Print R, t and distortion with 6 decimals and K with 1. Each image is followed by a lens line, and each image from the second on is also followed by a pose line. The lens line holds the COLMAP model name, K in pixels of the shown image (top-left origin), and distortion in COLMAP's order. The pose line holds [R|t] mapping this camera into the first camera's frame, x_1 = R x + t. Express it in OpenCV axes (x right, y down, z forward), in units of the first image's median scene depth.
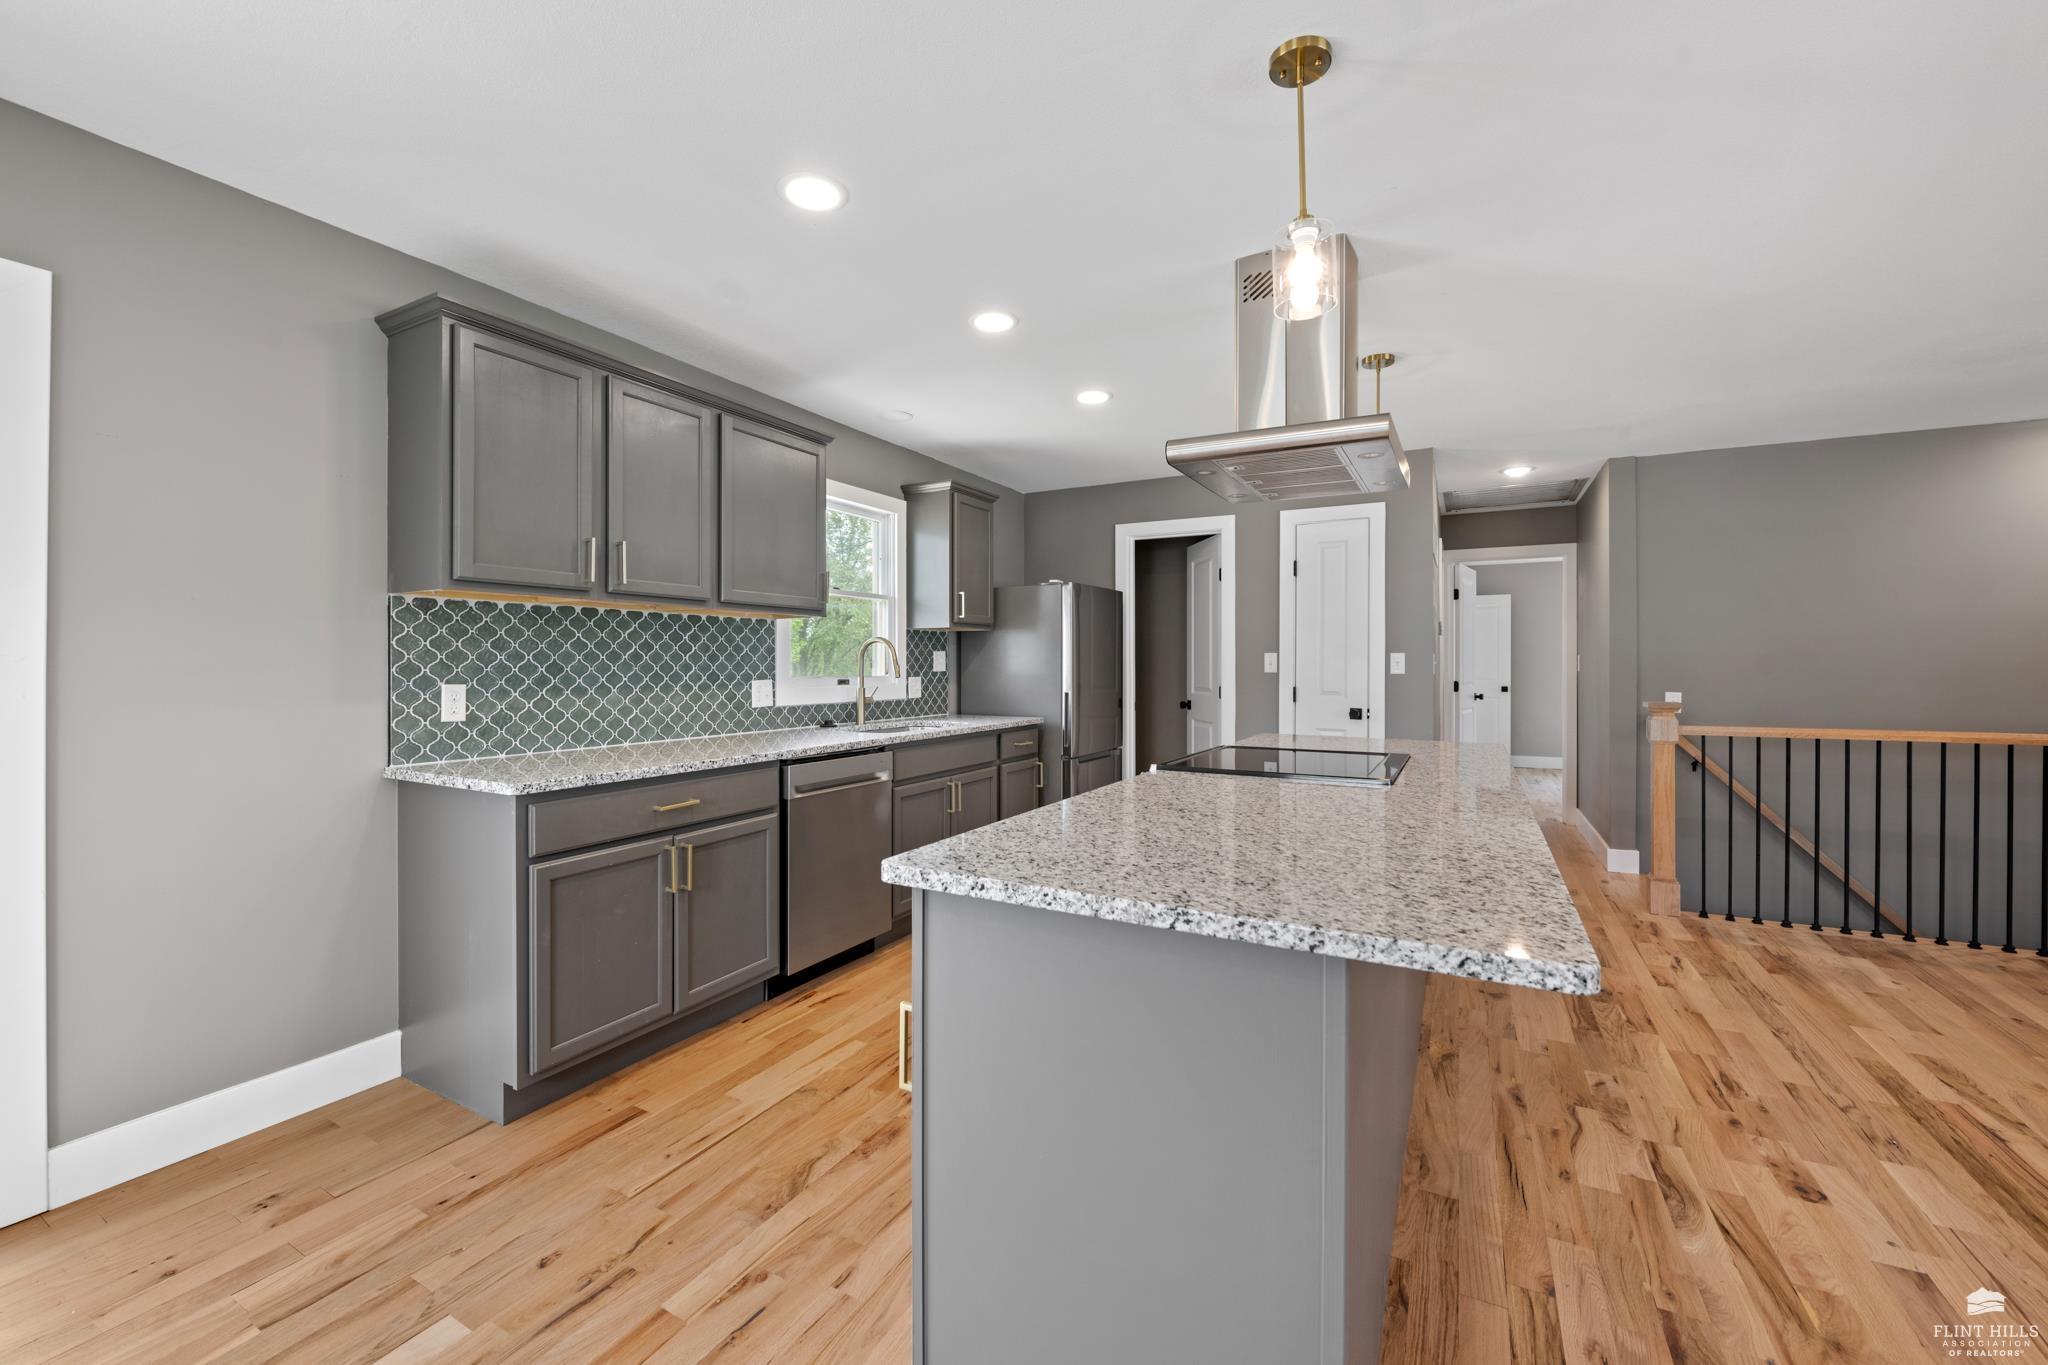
lens RADIAL K [[812.6, 0, 1015.6], [0, 812.6, 666.2], [0, 0, 1]] dist [-0.004788, -0.001320]
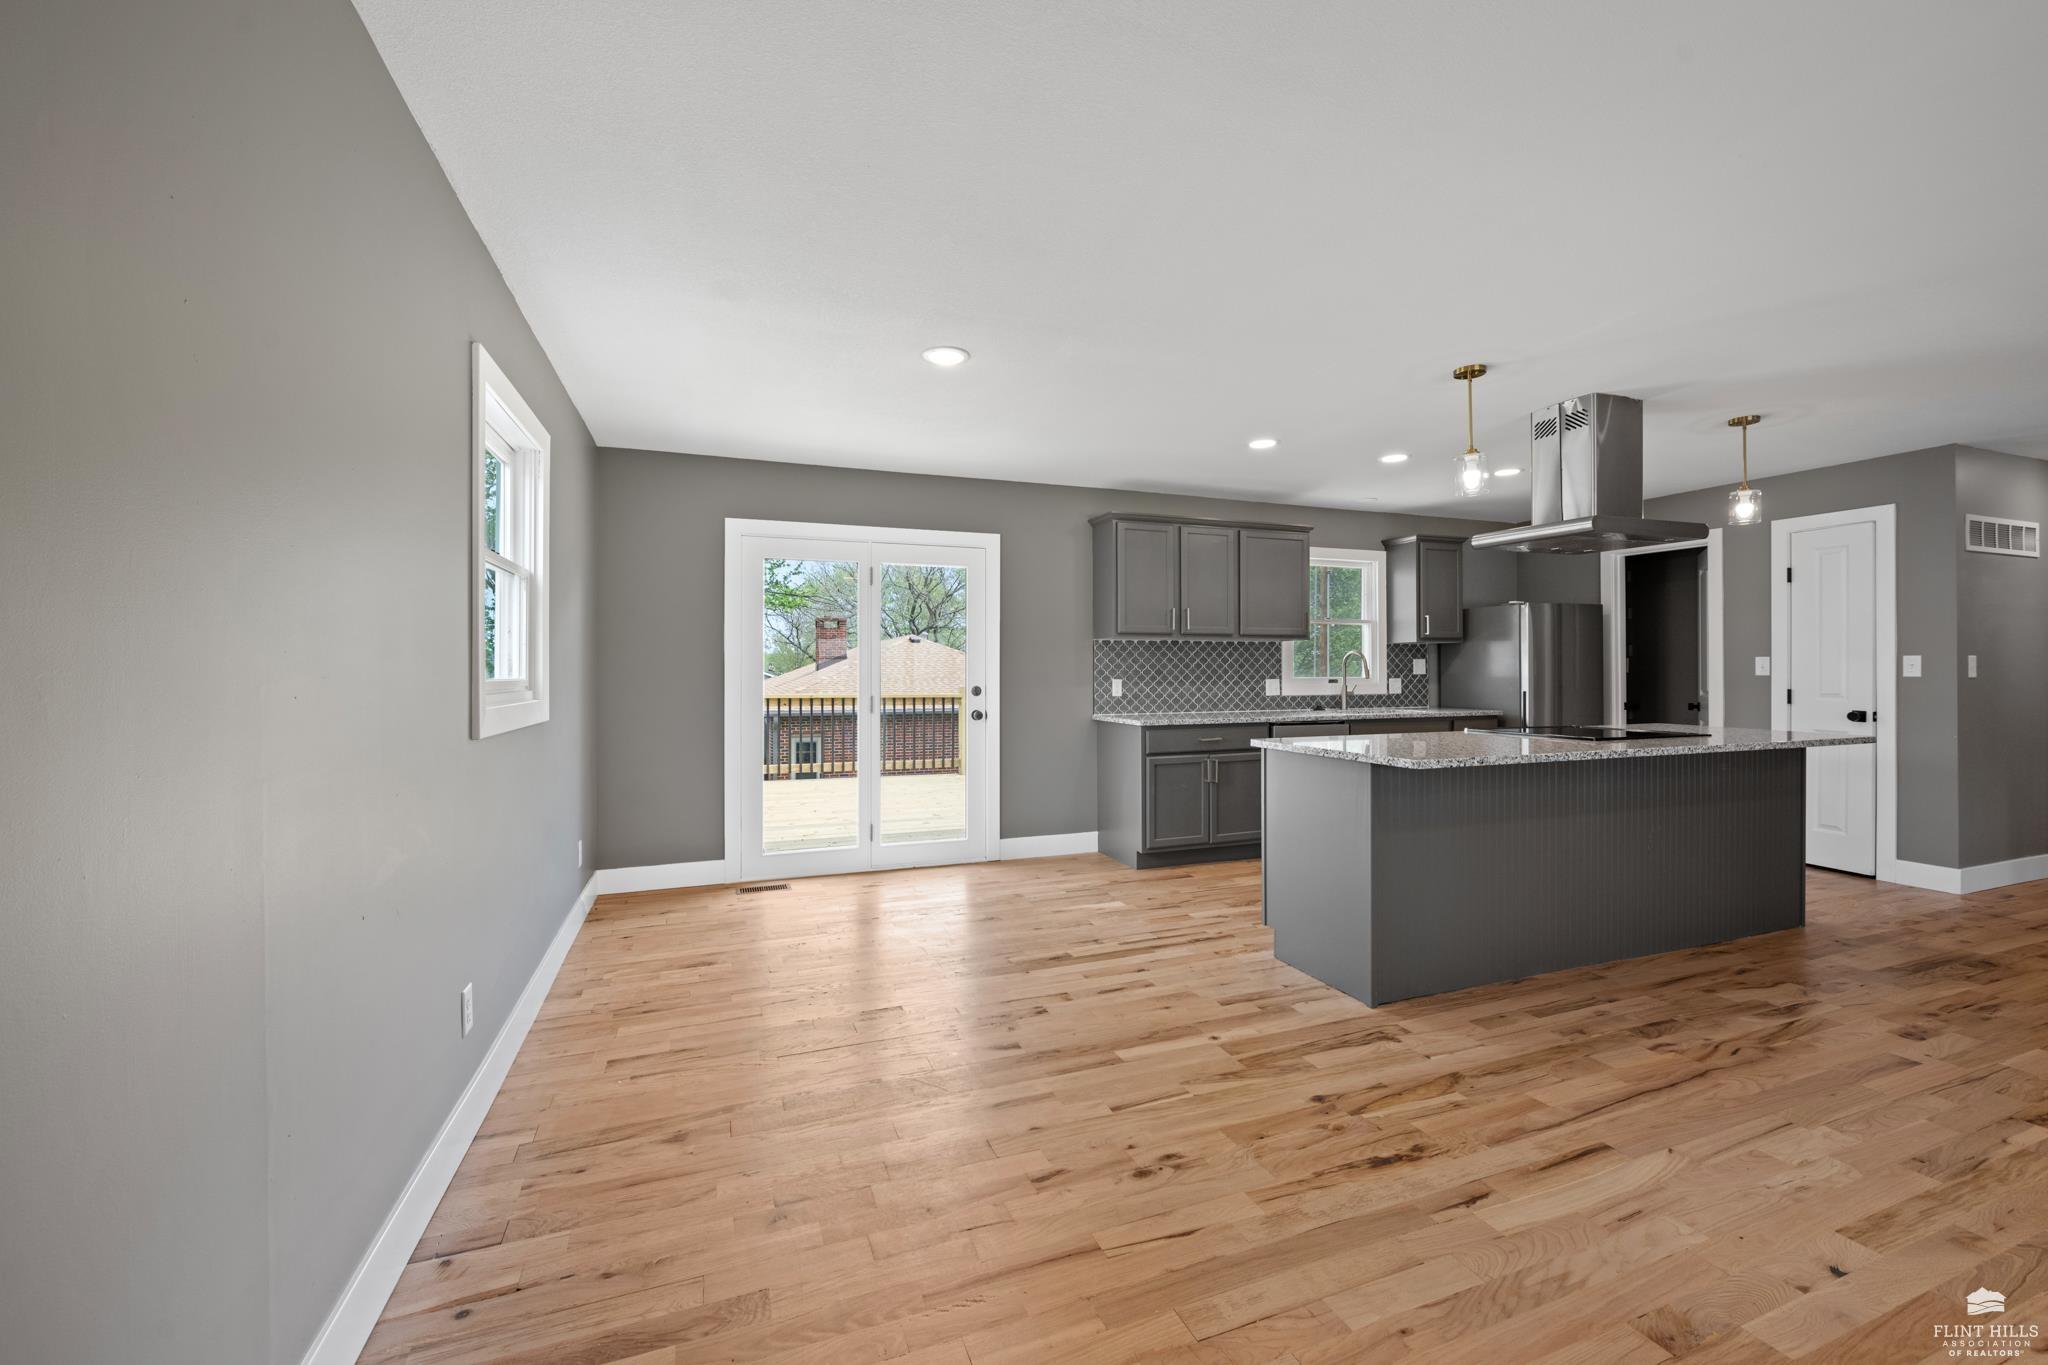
lens RADIAL K [[812.6, 0, 1013.5], [0, 812.6, 673.3], [0, 0, 1]] dist [-0.004788, -0.001320]
pose [[0.755353, -0.000566, -0.655318, 0.451718], [0.002209, 0.999996, 0.001682, 0.002052], [0.655314, -0.002718, 0.755352, -0.711932]]
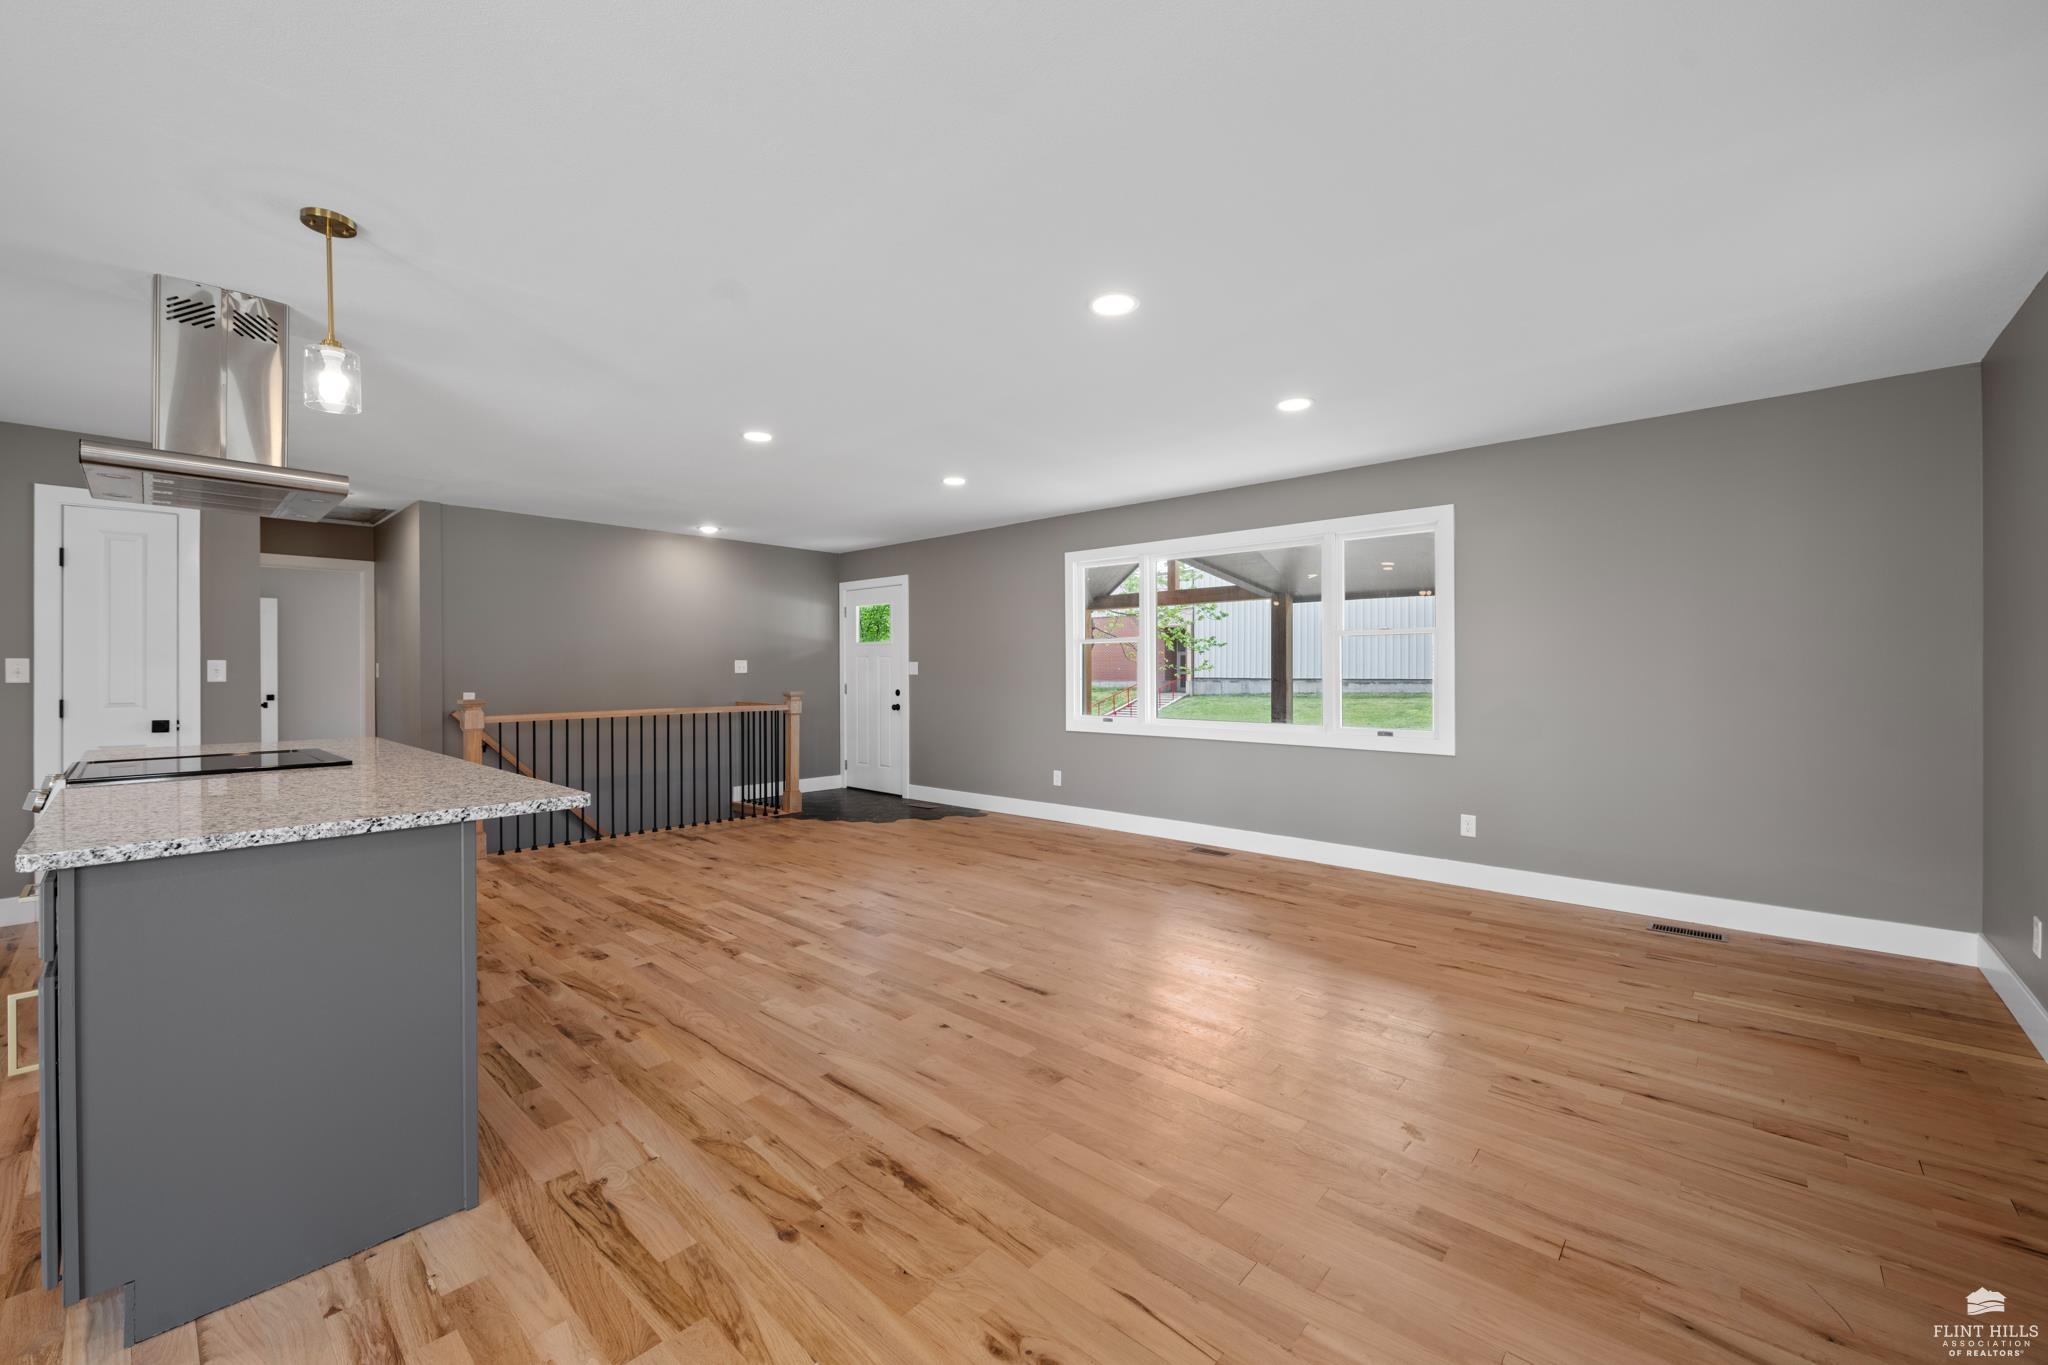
lens RADIAL K [[812.6, 0, 1015.5], [0, 812.6, 672.0], [0, 0, 1]] dist [-0.004788, -0.001320]
pose [[0.232576, -0.004701, 0.972567, -0.379925], [0.005489, 0.999979, 0.003520, -0.000305], [-0.972563, 0.004520, 0.232597, -0.229627]]
